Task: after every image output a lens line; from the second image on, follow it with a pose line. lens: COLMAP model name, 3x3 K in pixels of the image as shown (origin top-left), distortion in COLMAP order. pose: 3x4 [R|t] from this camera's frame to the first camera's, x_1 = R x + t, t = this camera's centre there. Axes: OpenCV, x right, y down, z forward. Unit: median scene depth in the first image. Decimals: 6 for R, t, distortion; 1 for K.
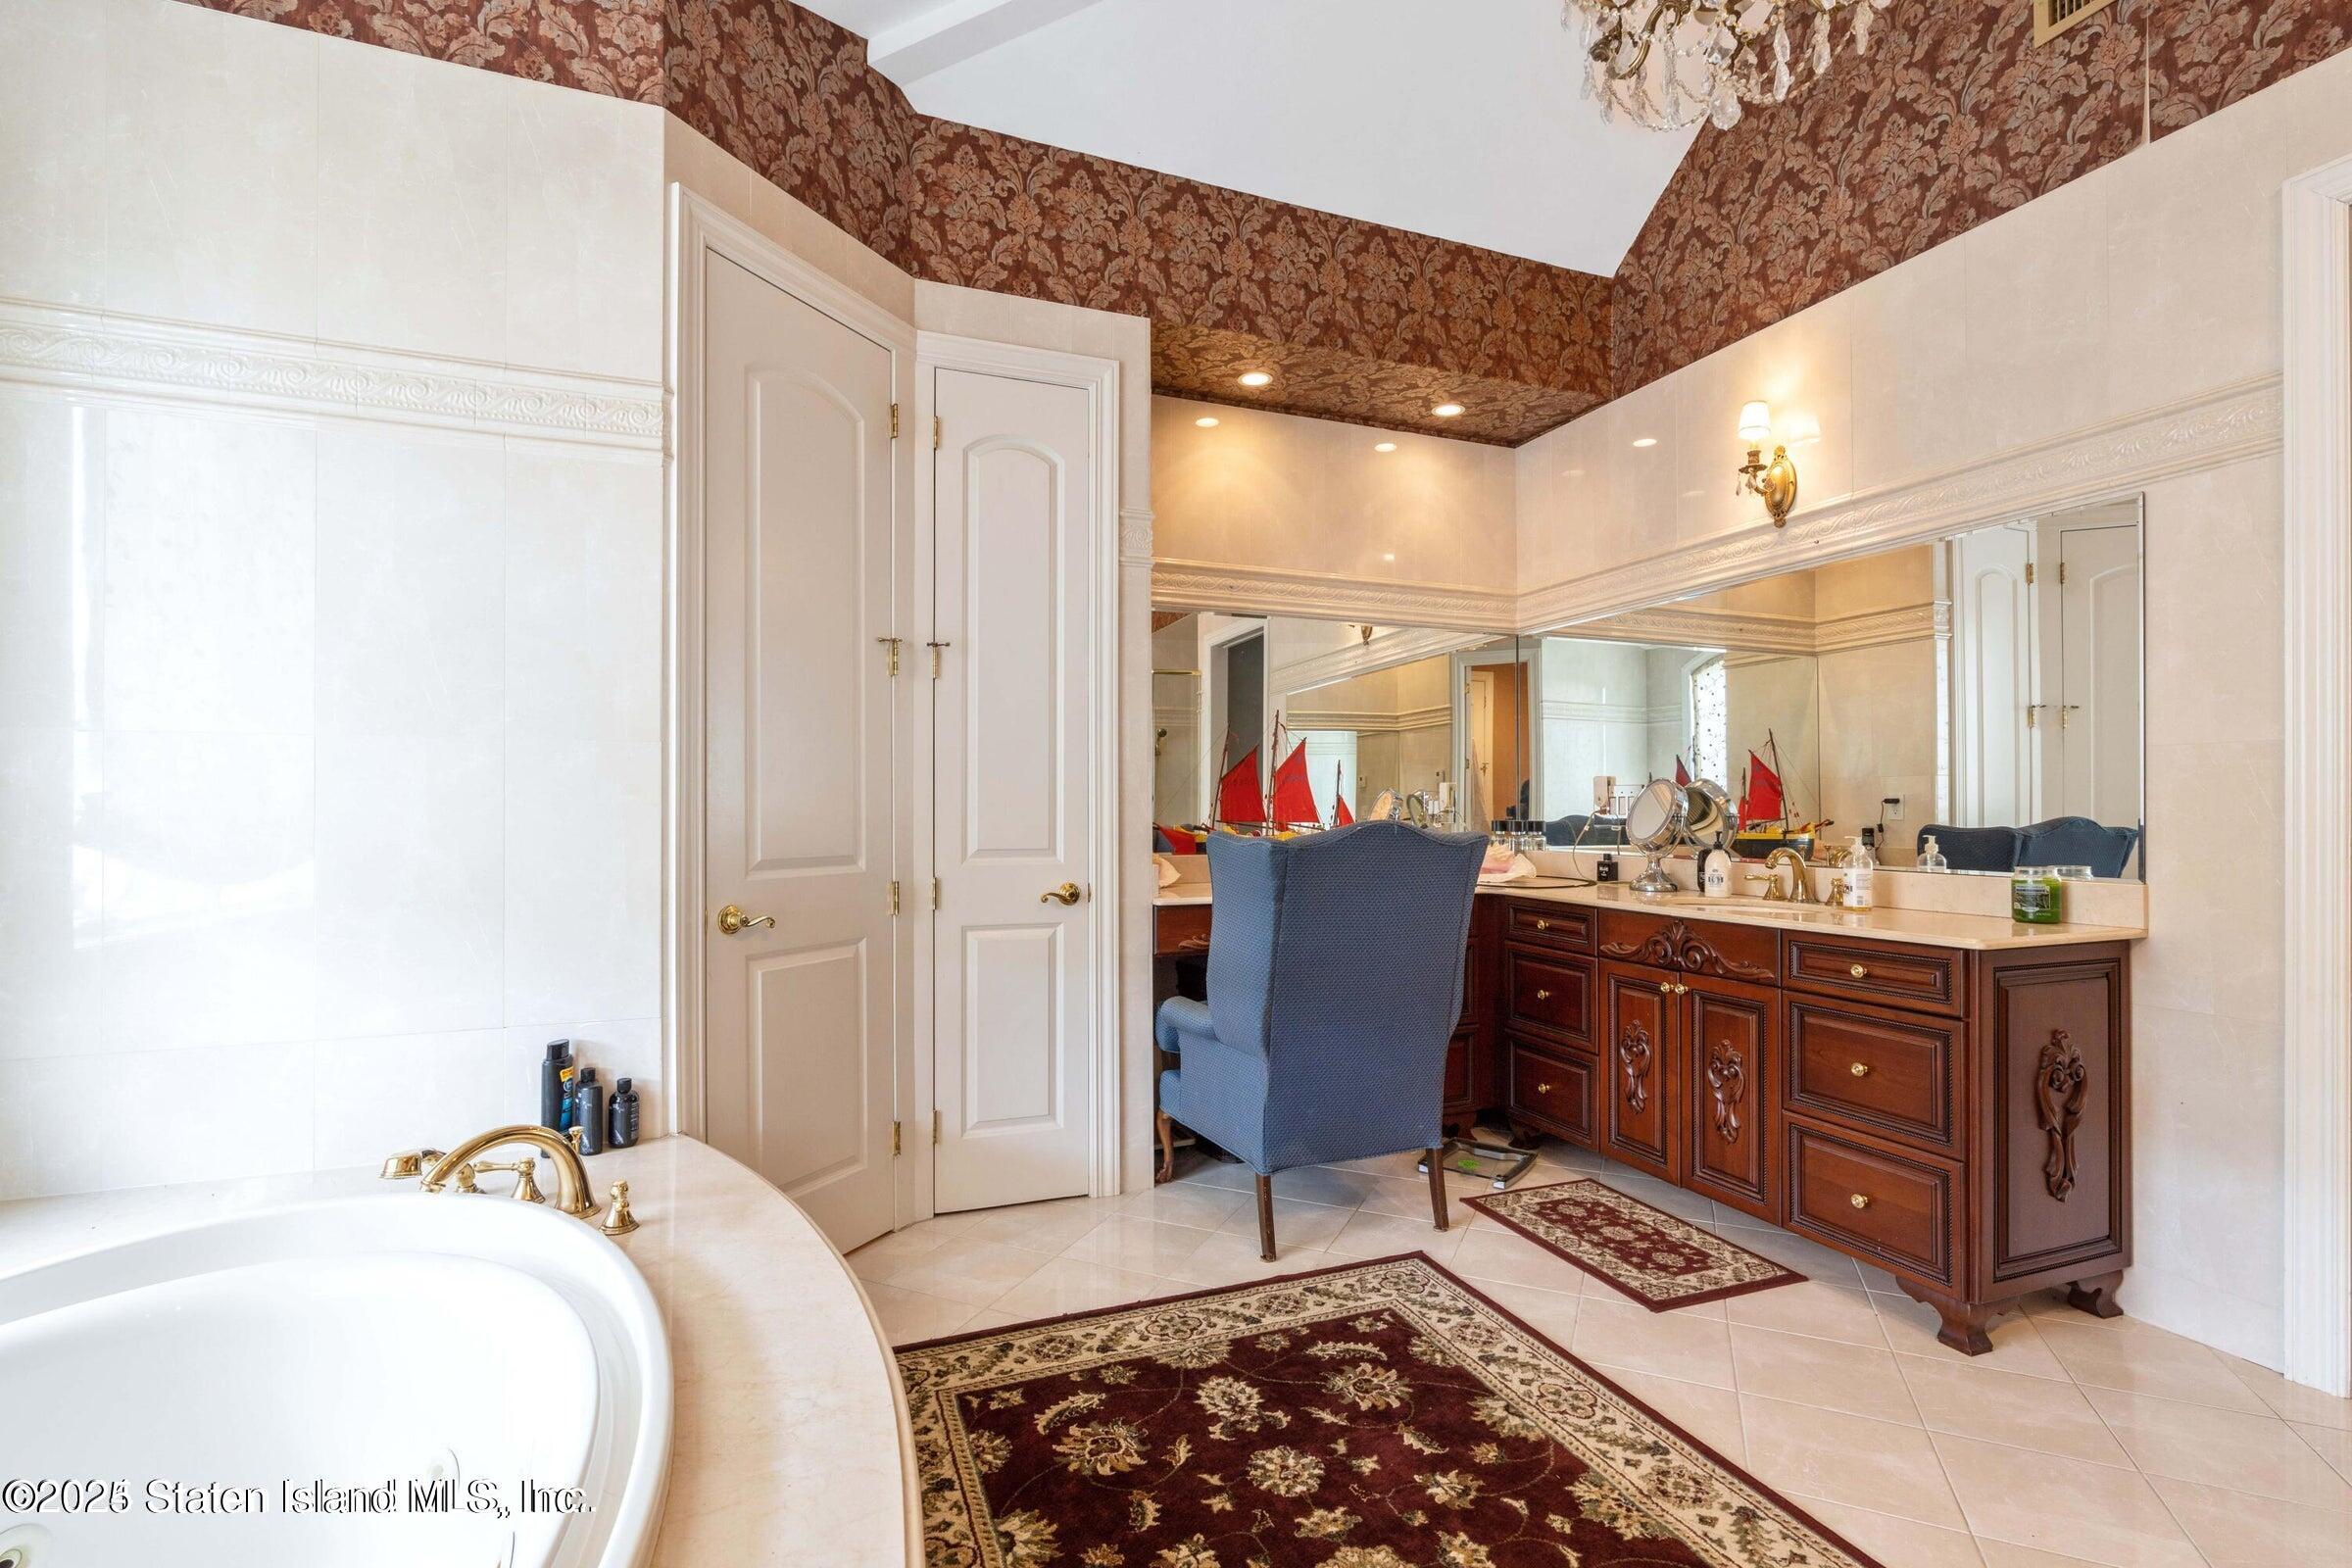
lens RADIAL K [[1066.6, 0, 1190.0], [0, 1066.6, 793.3], [0, 0, 1]] dist [-0.013519, 0.006209]
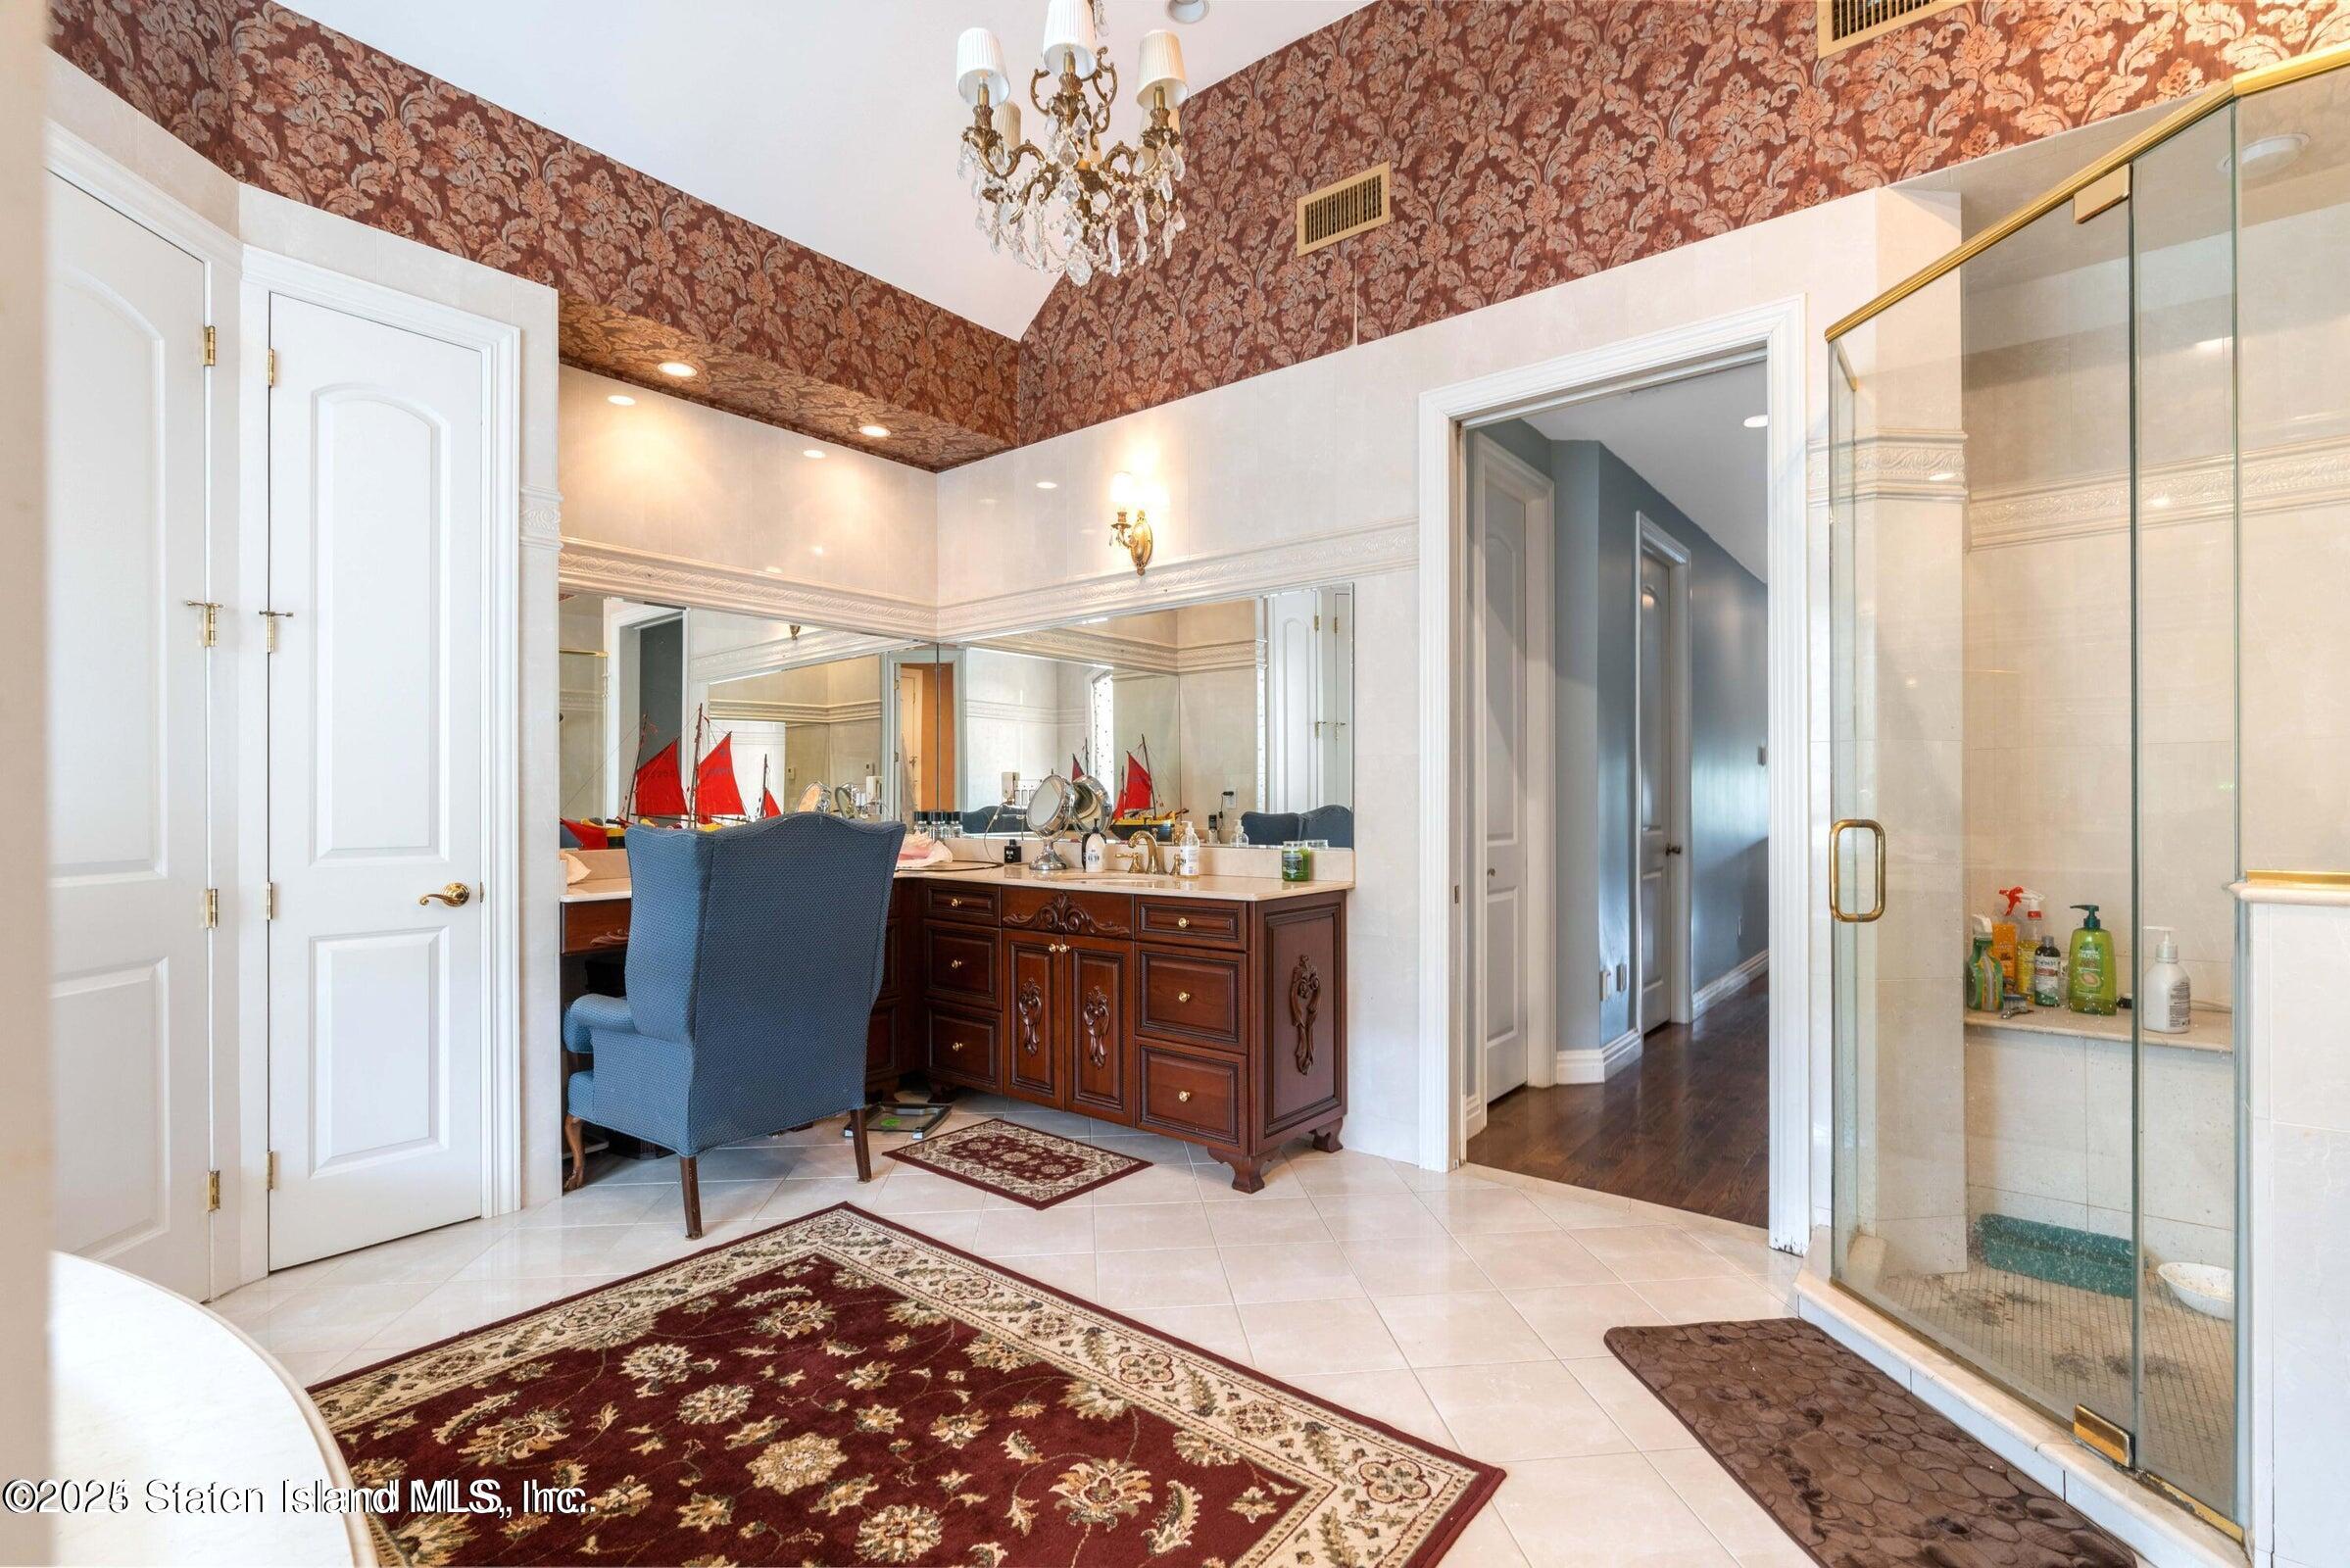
lens RADIAL K [[1065.7, 0, 1189.0], [0, 1065.7, 793.3], [0, 0, 1]] dist [-0.013519, 0.006209]
pose [[0.868940, -0.000182, 0.494917, -0.017372], [-0.003835, 0.999967, 0.007100, -0.002638], [-0.494902, -0.008067, 0.868911, -0.123094]]
